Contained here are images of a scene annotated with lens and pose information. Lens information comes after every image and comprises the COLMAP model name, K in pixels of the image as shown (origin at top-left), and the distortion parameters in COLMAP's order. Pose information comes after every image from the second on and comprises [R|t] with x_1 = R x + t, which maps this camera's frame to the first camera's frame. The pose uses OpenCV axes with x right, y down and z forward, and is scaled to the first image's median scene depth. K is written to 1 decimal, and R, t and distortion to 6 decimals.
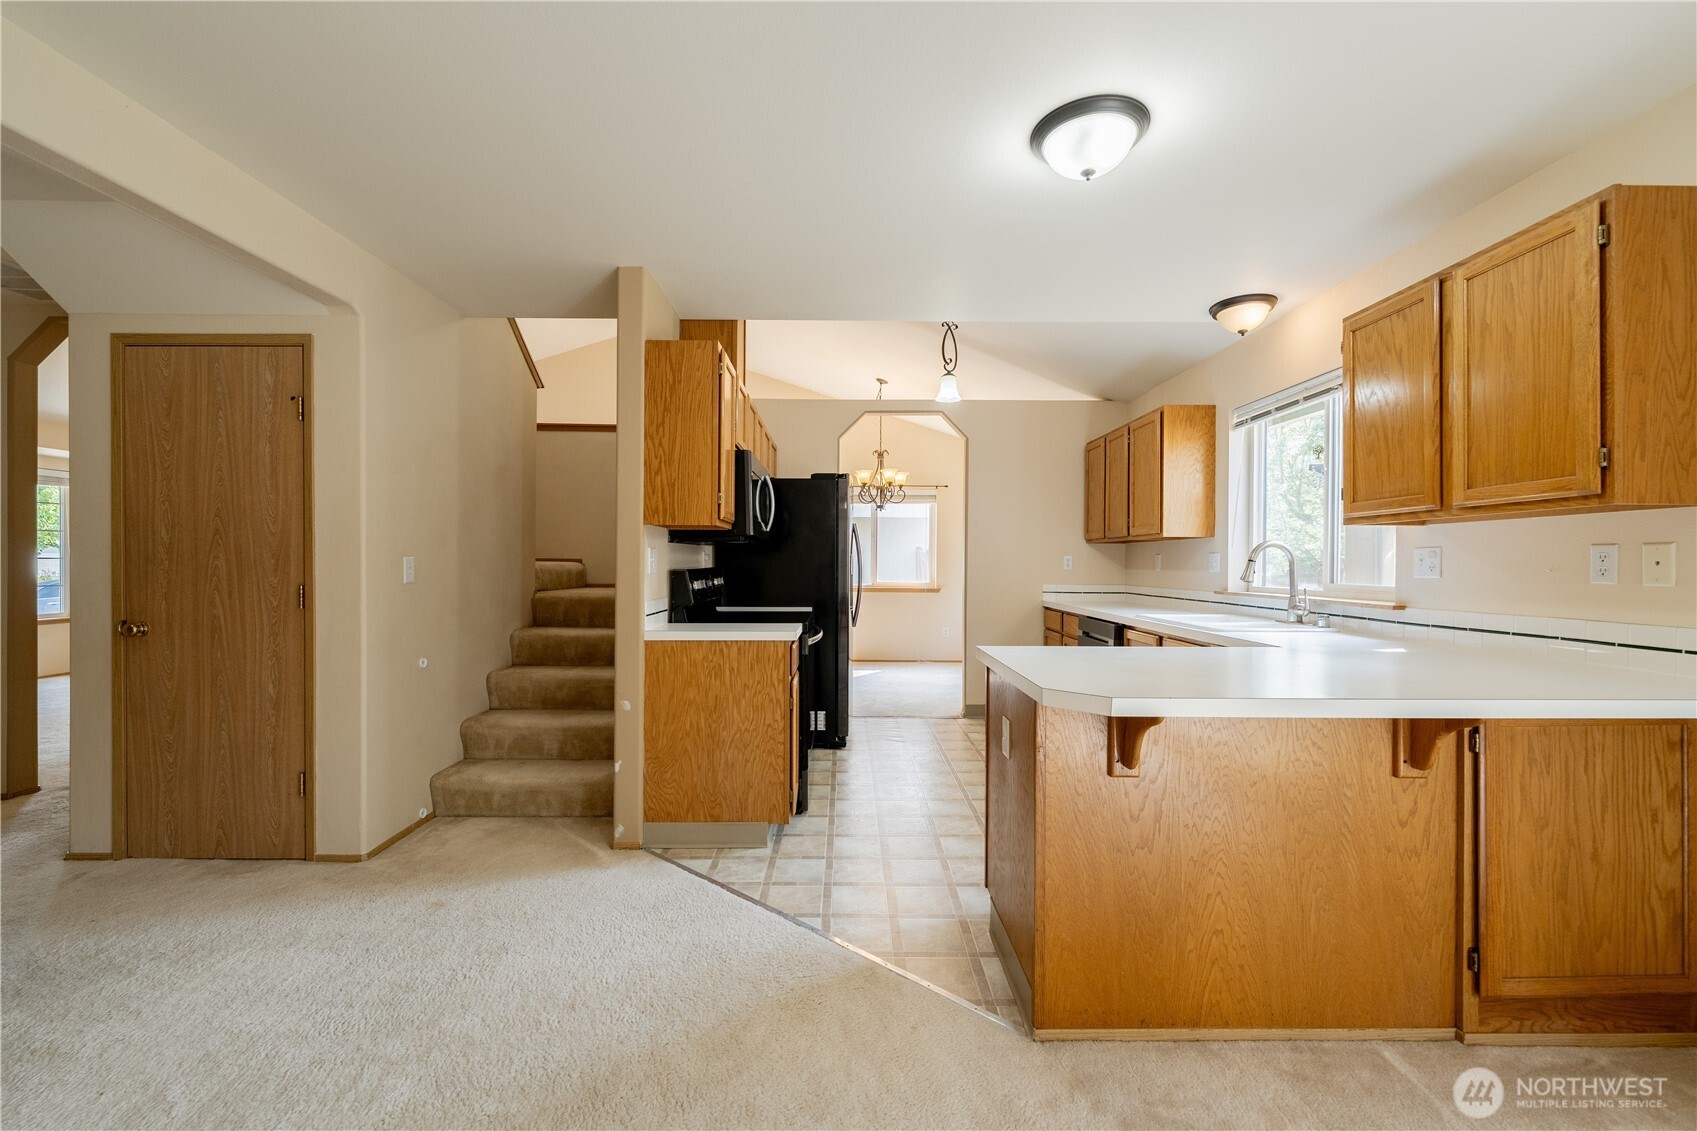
lens RADIAL K [[690.4, 0, 852.6], [0, 690.4, 563.3], [0, 0, 1]] dist [-0.000226, -0.000507]
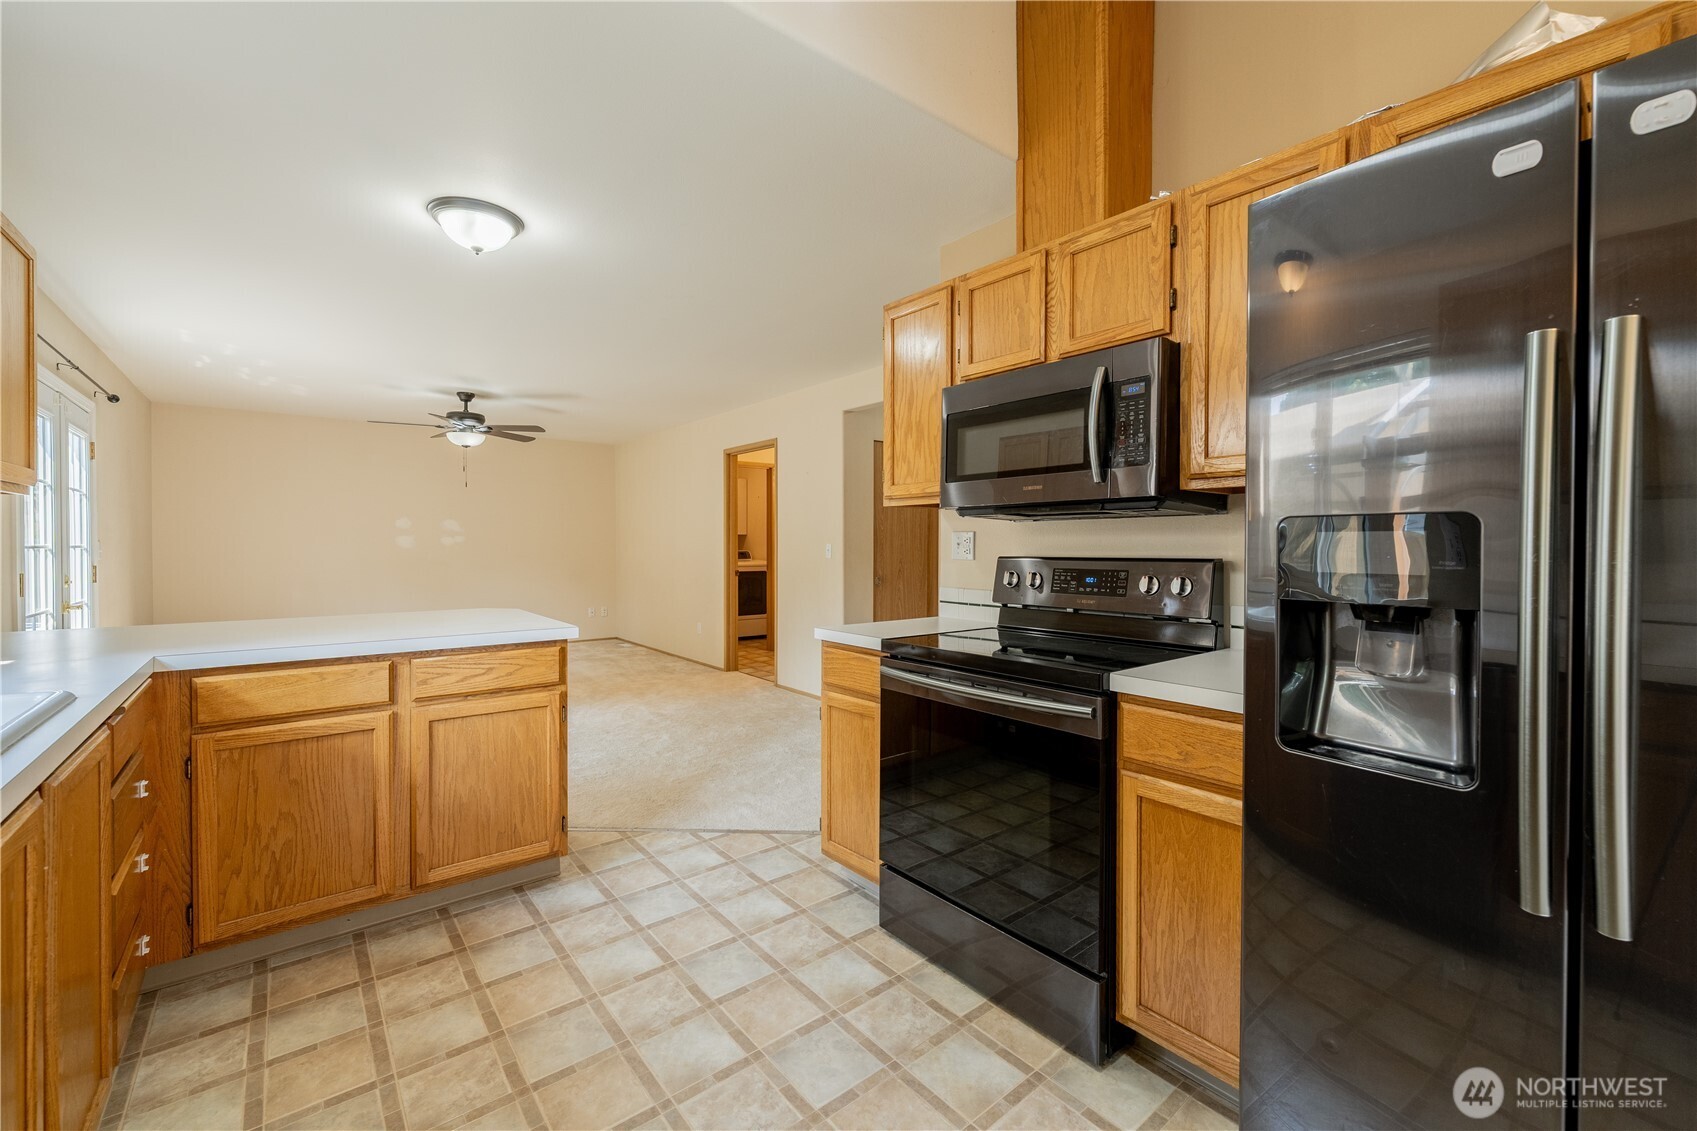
lens RADIAL K [[690.4, 0, 846.7], [0, 690.4, 555.9], [0, 0, 1]] dist [-0.000226, -0.000507]
pose [[-0.782789, 0.002693, -0.622281, 0.435170], [-0.007584, 0.999875, 0.013867, -0.001065], [0.622241, 0.015574, -0.782671, 1.771473]]
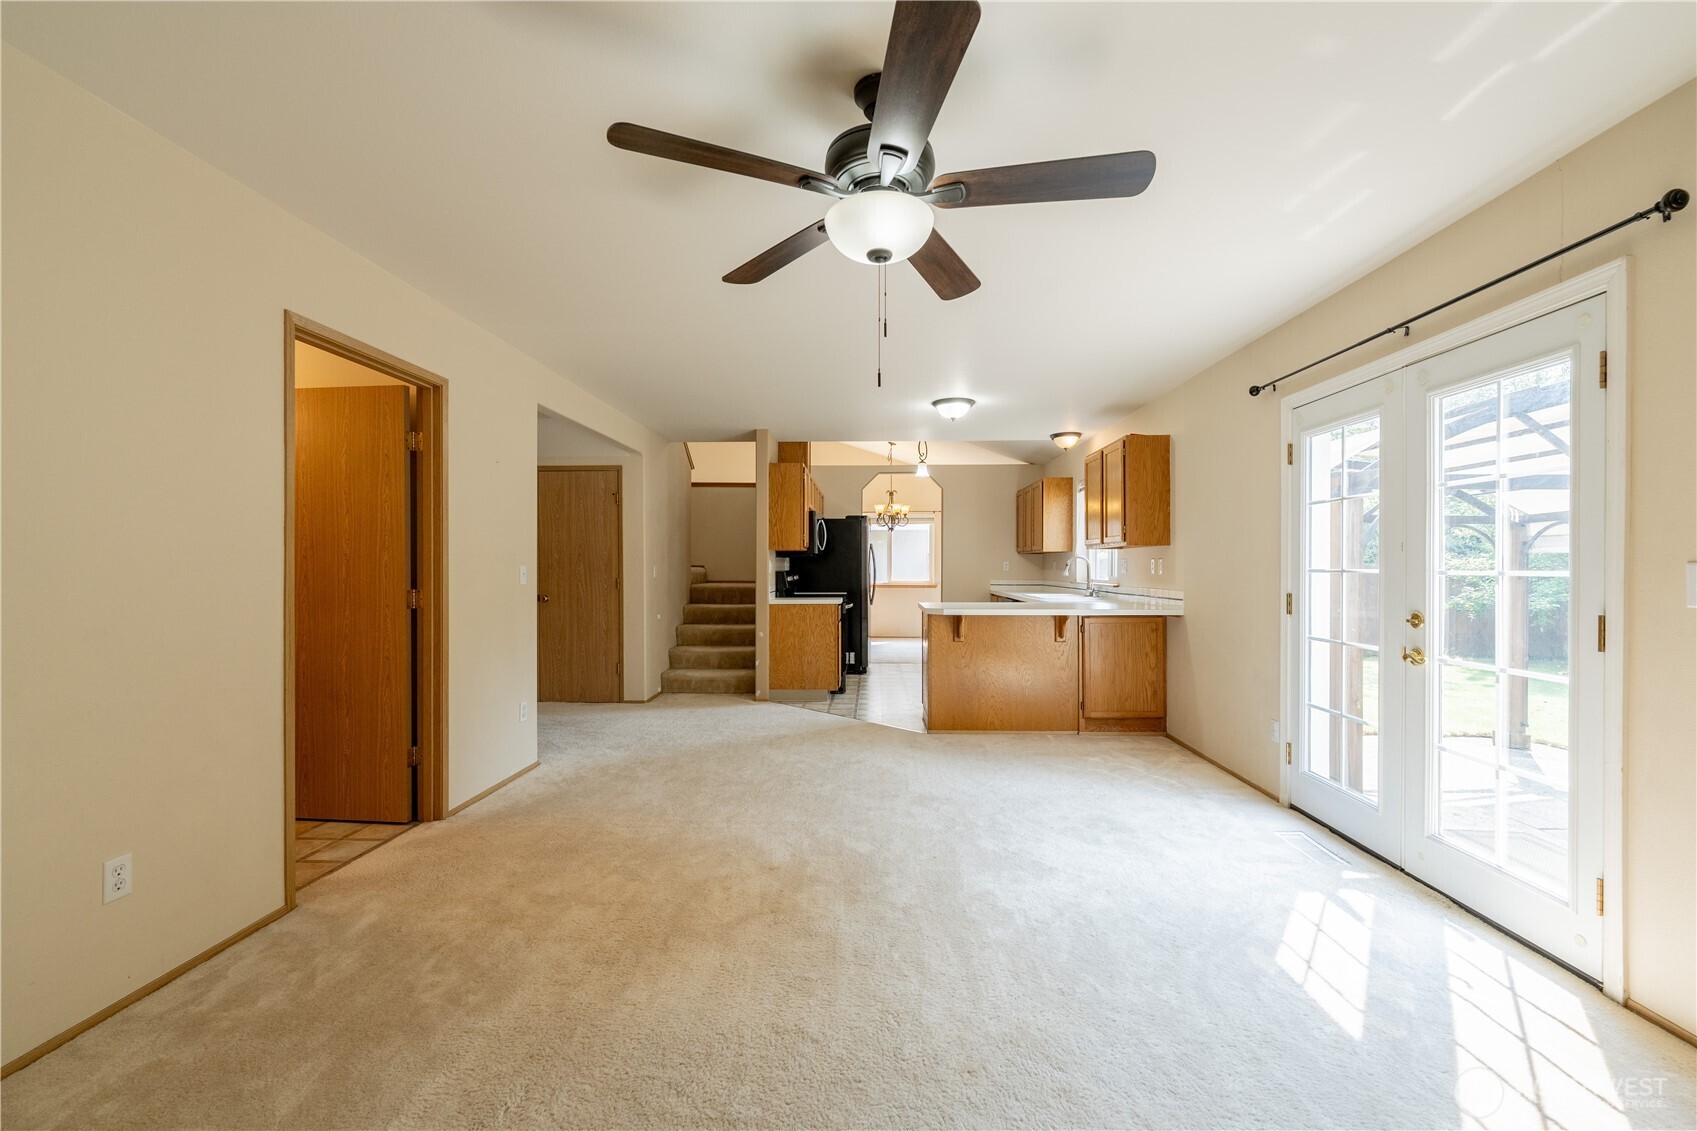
lens RADIAL K [[690.4, 0, 854.5], [0, 690.4, 565.8], [0, 0, 1]] dist [-0.000226, -0.000507]
pose [[0.999214, -0.004911, -0.039324, 0.047905], [0.004822, 0.999986, -0.002370, 0.000069], [0.039335, 0.002179, 0.999224, -1.177202]]
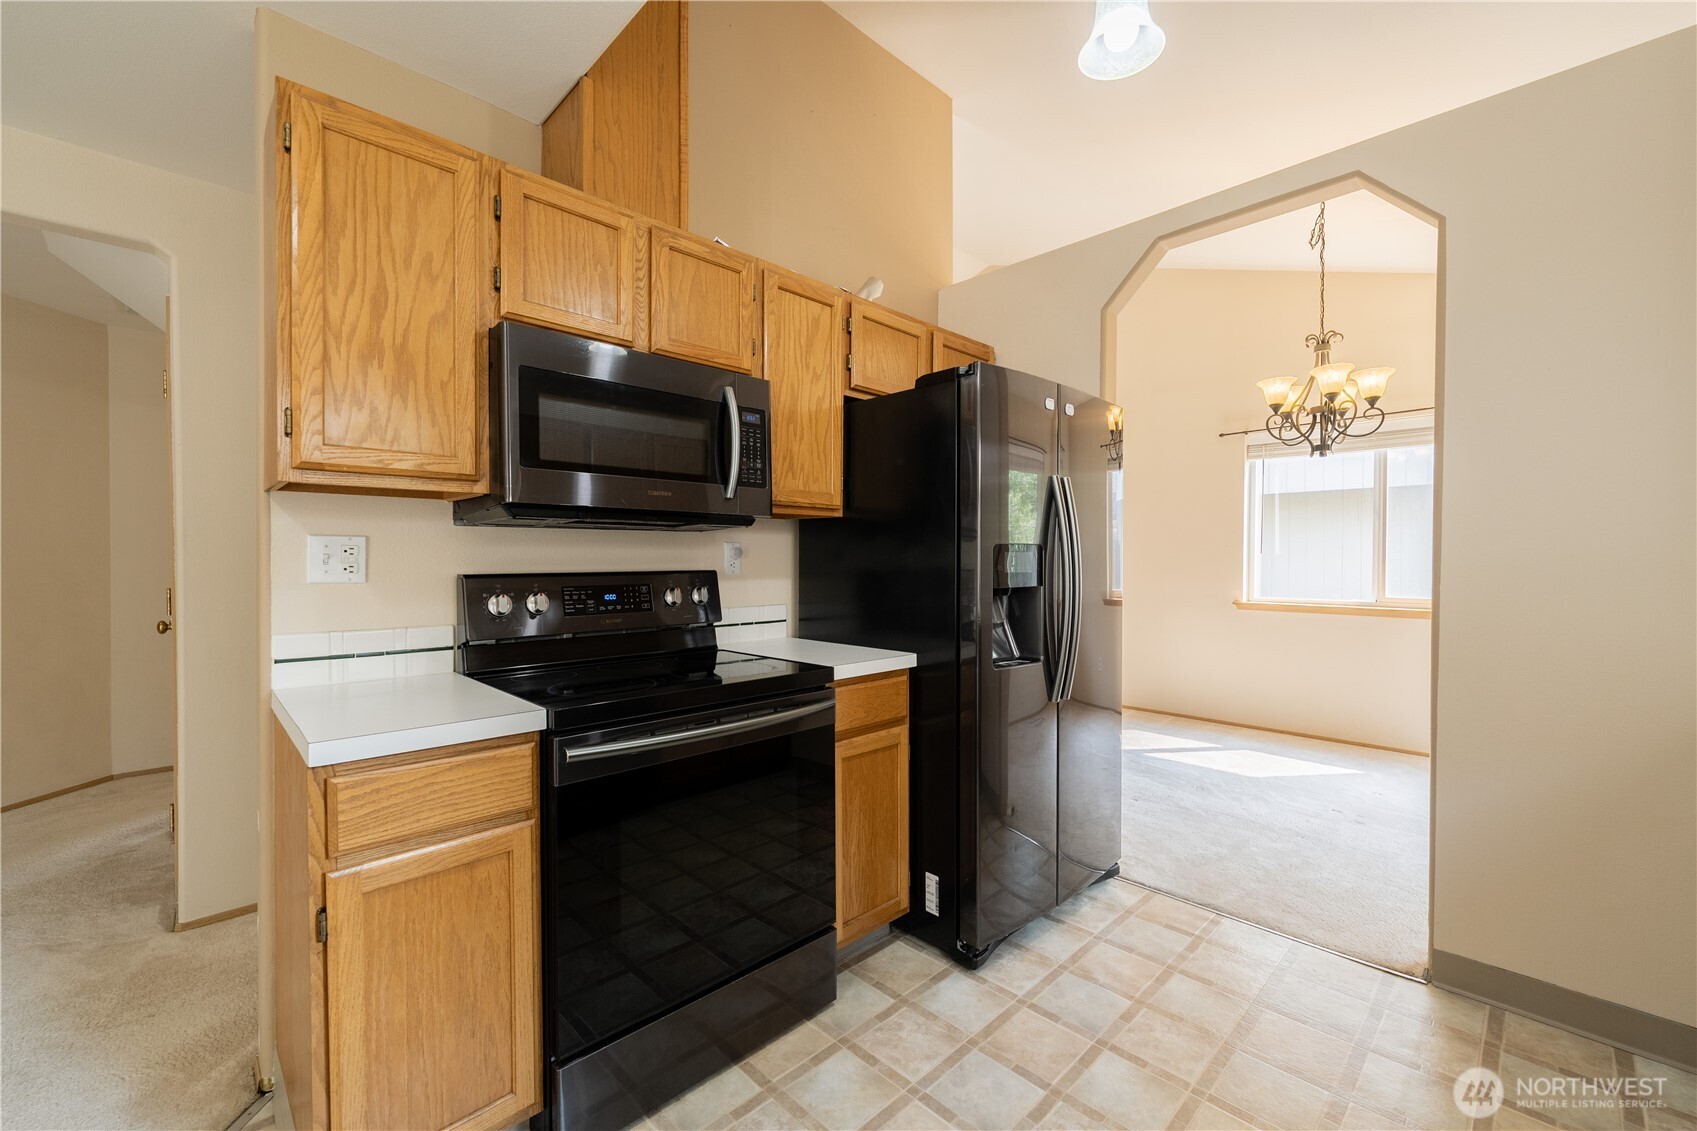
lens RADIAL K [[690.4, 0, 844.0], [0, 690.4, 570.9], [0, 0, 1]] dist [-0.000226, -0.000507]
pose [[0.687073, 0.009470, -0.726526, 0.411365], [0.000964, 0.999902, 0.013945, -0.001594], [0.726587, -0.010281, 0.686997, 1.010545]]
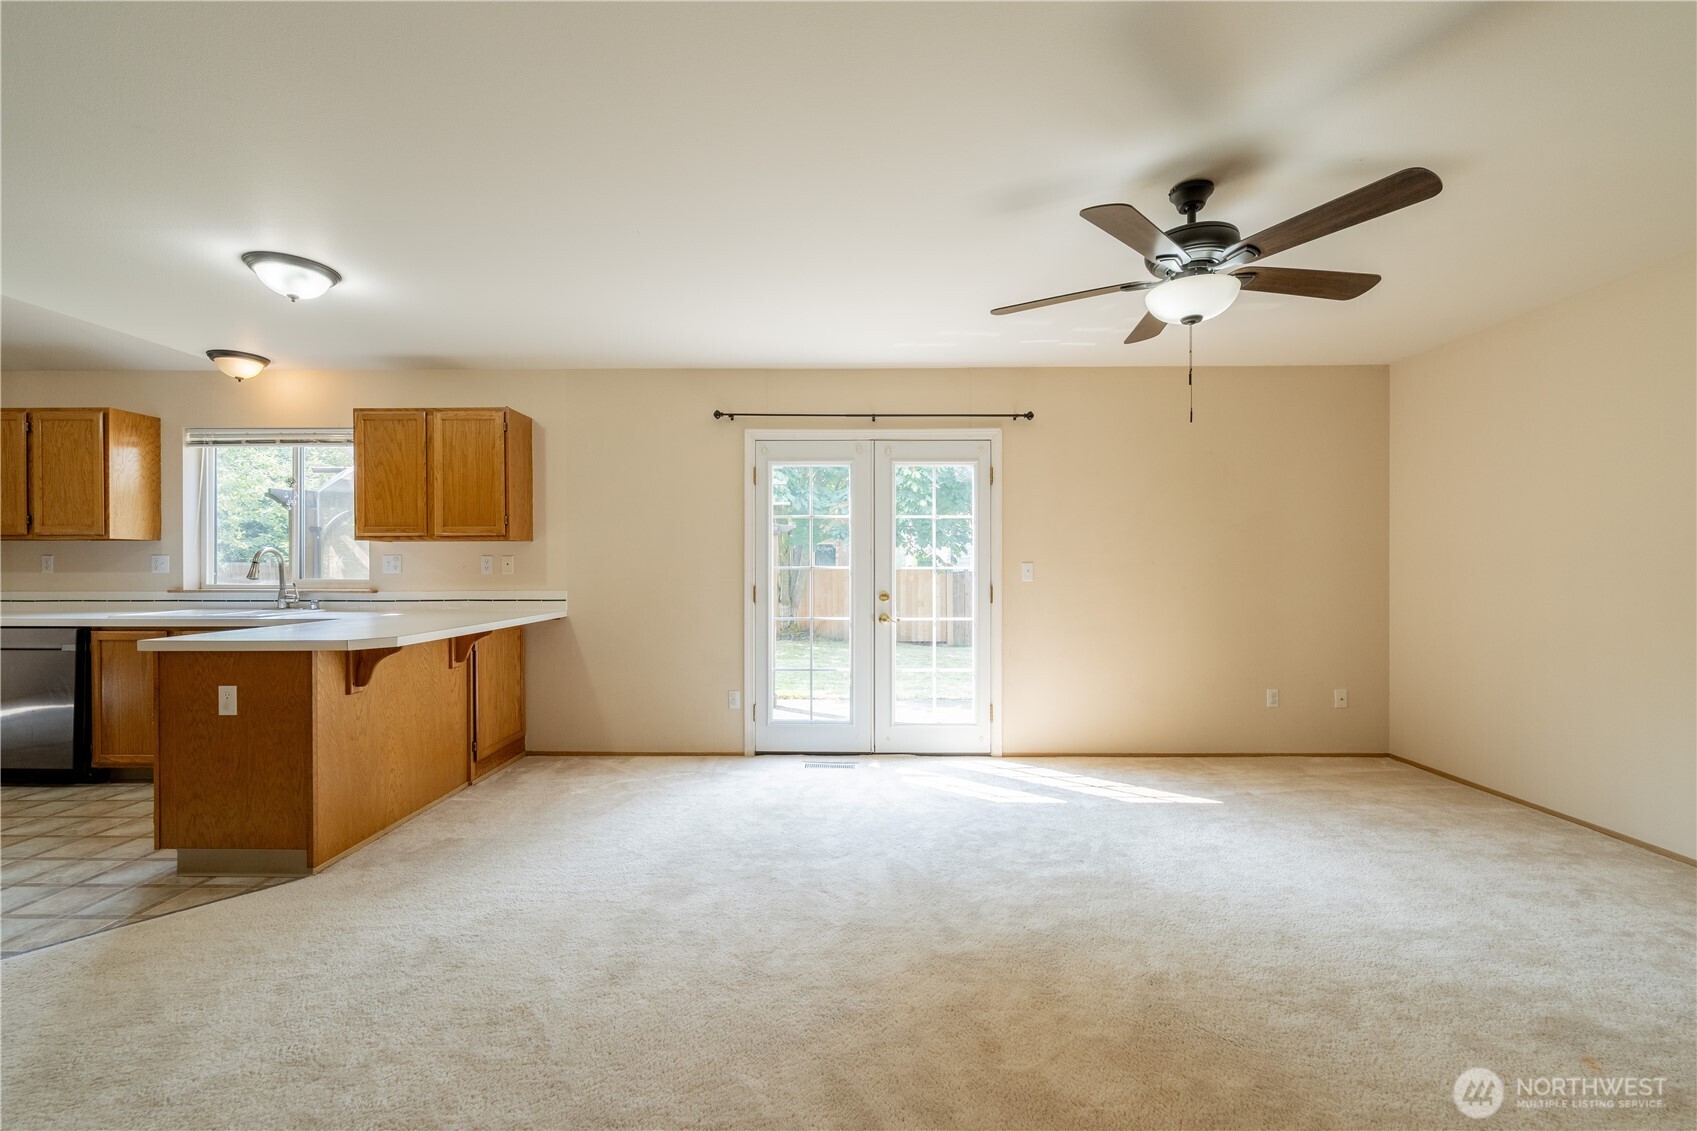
lens RADIAL K [[690.4, 0, 846.4], [0, 690.4, 569.5], [0, 0, 1]] dist [-0.000226, -0.000507]
pose [[0.017877, -0.010337, 0.999787, -0.785275], [0.002112, 0.999945, 0.010301, -0.002355], [-0.999838, 0.001927, 0.017898, -0.135426]]
